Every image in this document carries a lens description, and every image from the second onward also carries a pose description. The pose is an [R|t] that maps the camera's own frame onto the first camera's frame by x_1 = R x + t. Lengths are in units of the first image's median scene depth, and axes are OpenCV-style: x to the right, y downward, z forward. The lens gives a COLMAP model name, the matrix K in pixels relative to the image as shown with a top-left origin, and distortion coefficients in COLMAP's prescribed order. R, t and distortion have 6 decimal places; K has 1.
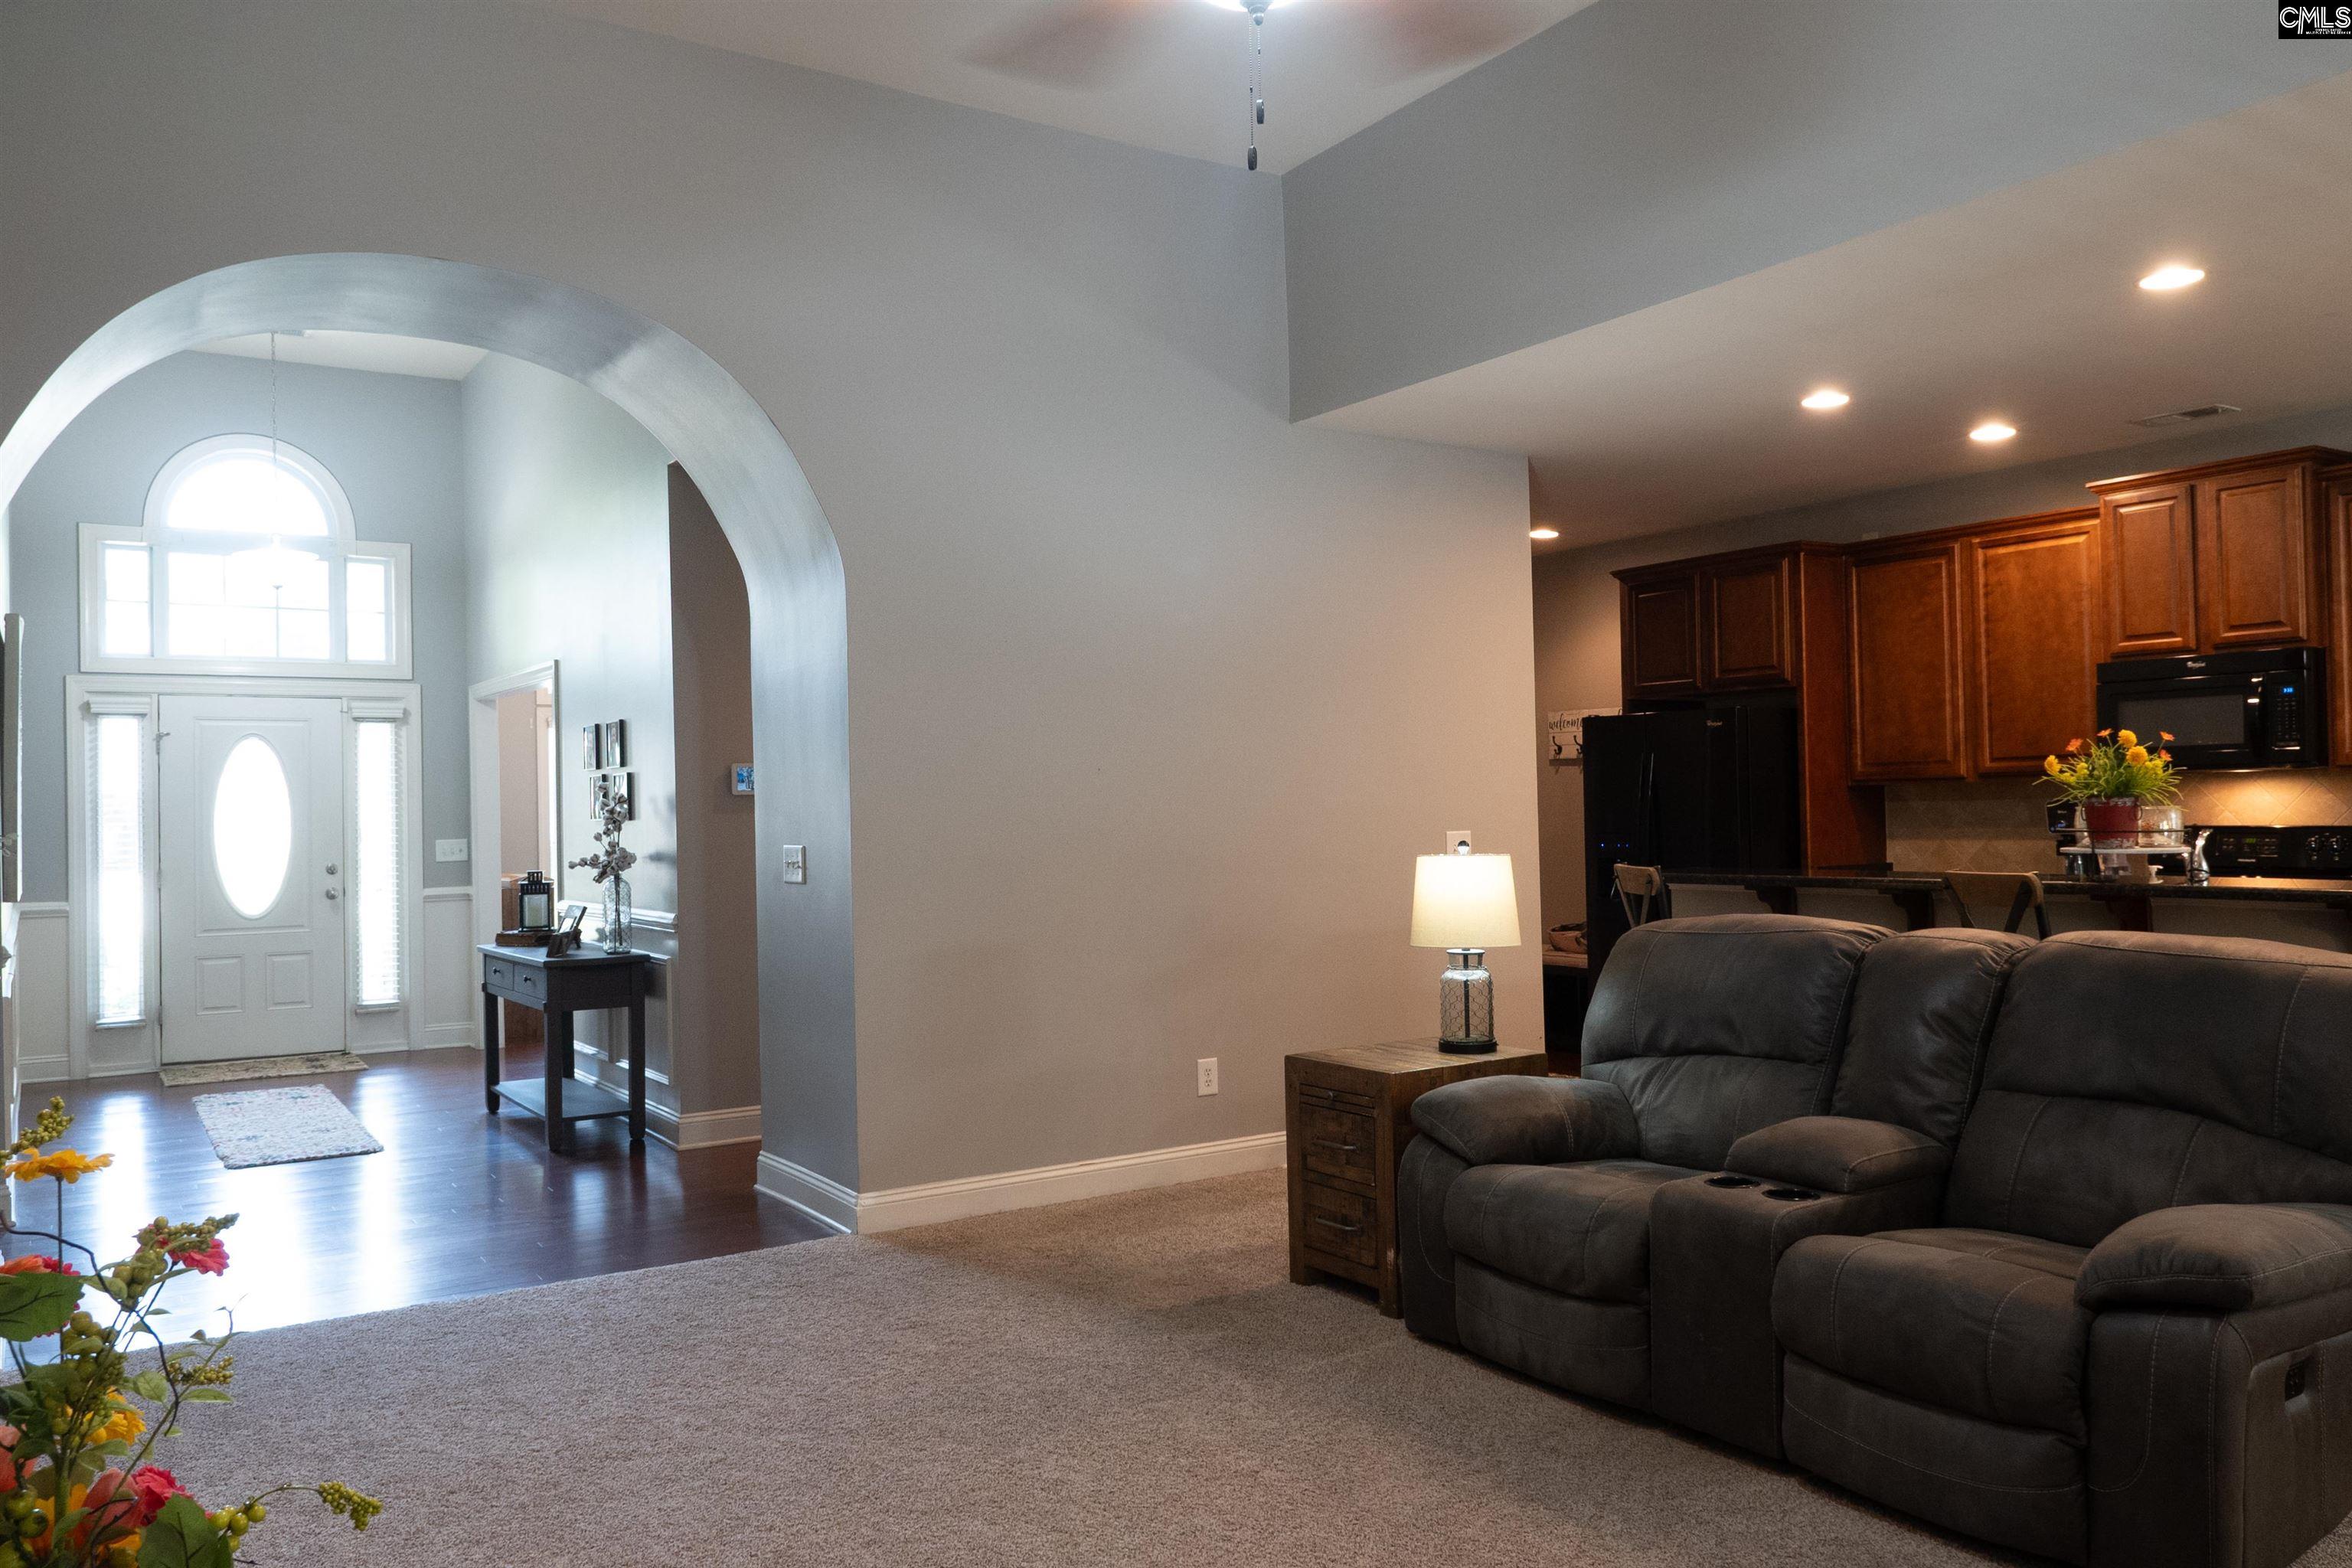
lens RADIAL K [[1724.3, 0, 1169.1], [0, 1724.3, 782.2], [0, 0, 1]] dist [0.005198, -0.005299]
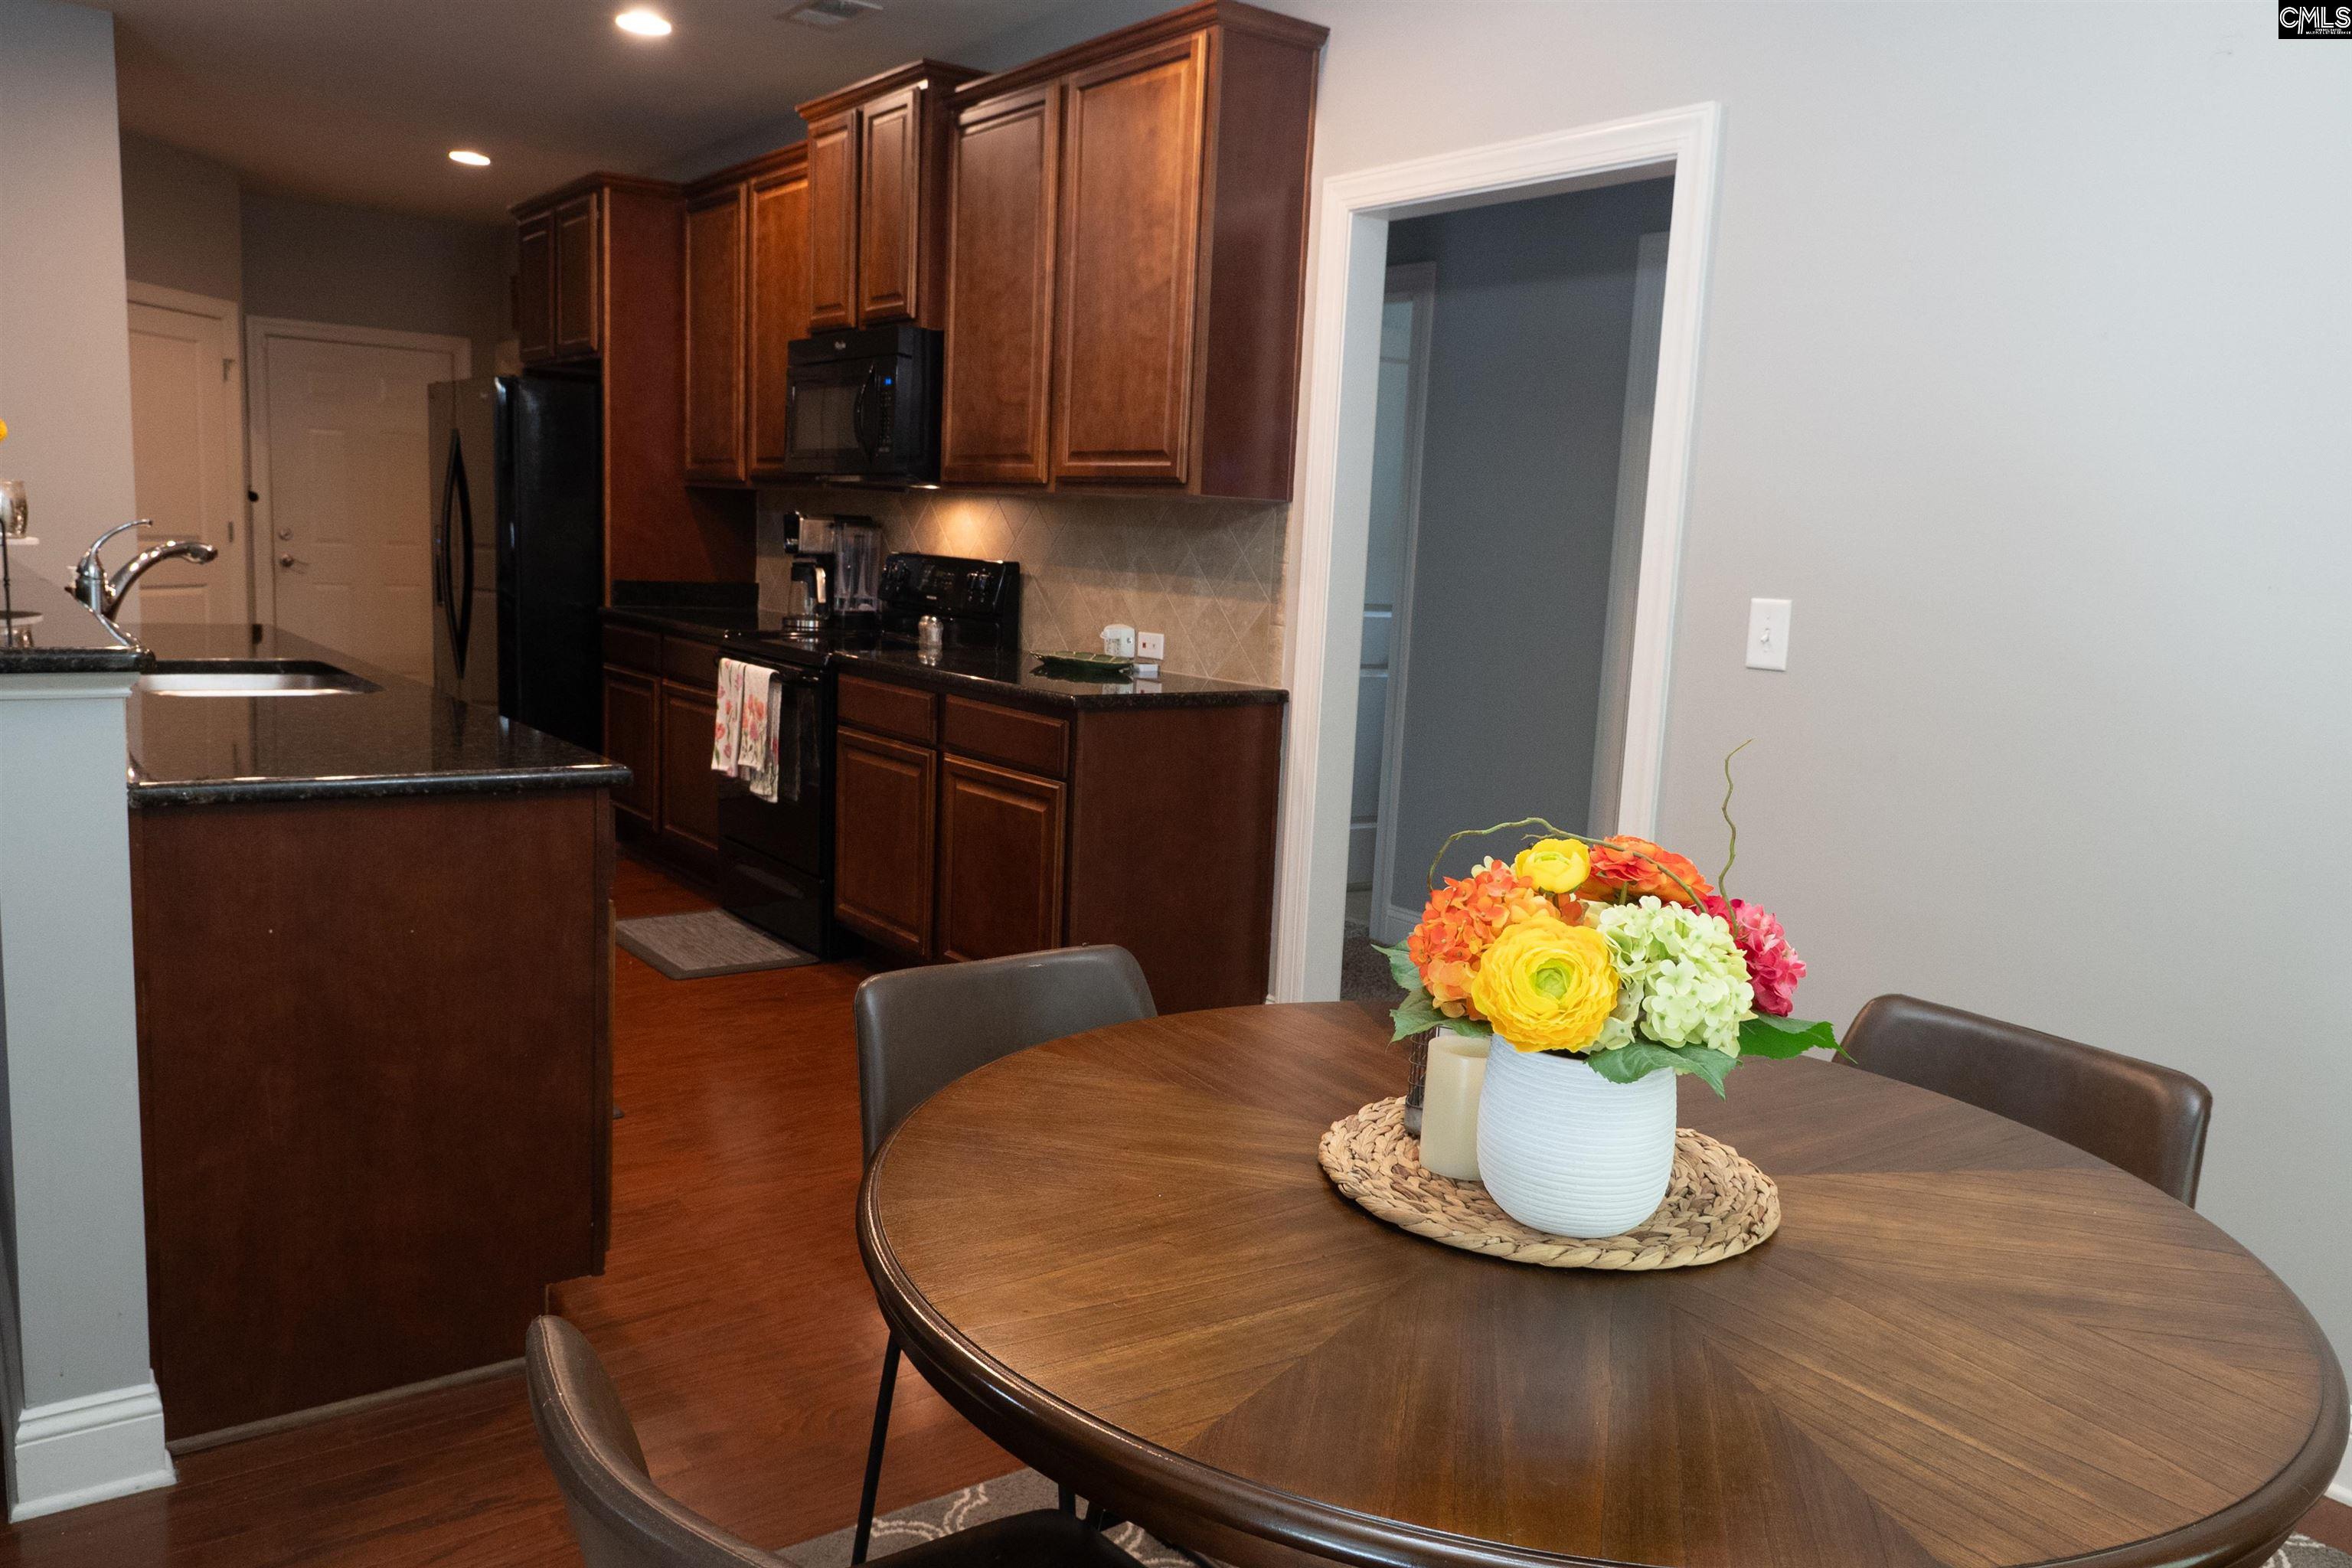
lens RADIAL K [[1724.3, 0, 1174.5], [0, 1724.3, 787.5], [0, 0, 1]] dist [0.005198, -0.005299]
pose [[0.997507, 0.066481, 0.023650, 0.691689], [-0.069432, 0.984511, 0.160986, -0.005839], [-0.012582, -0.162227, 0.986673, 0.167472]]
